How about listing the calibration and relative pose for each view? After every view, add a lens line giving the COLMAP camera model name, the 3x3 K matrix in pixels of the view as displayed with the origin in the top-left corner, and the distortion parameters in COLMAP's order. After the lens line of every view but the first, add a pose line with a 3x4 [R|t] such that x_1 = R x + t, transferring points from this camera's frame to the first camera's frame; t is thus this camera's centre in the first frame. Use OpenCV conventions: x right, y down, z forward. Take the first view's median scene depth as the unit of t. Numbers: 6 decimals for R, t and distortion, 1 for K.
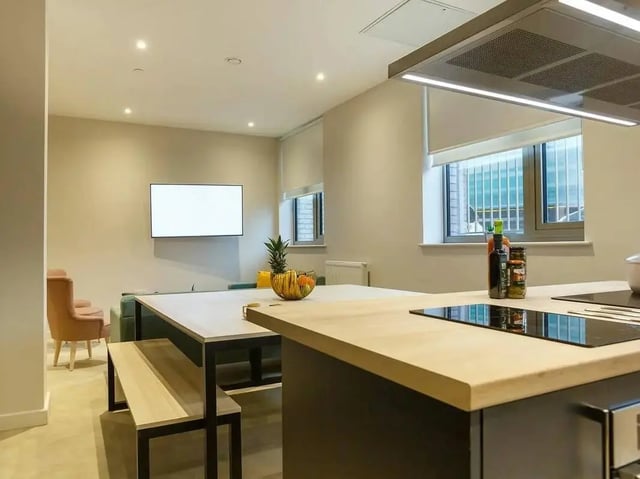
lens RADIAL K [[472.5, 0, 320.2], [0, 472.5, 239.8], [0, 0, 1]] dist [-0.037991, 0.011959]
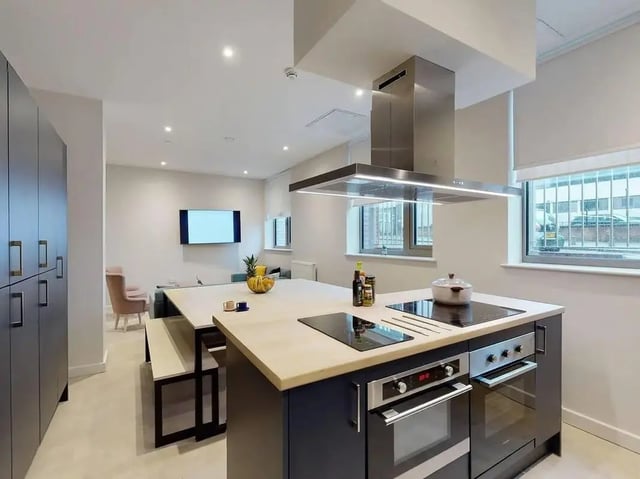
lens RADIAL K [[311.3, 0, 321.6], [0, 311.3, 240.0], [0, 0, 1]] dist [-0.001919, 0.001217]
pose [[0.998235, 0.005316, 0.059156, 0.080284], [-0.006495, 0.999784, 0.019747, -0.072681], [-0.059038, -0.020096, 0.998053, -0.089243]]
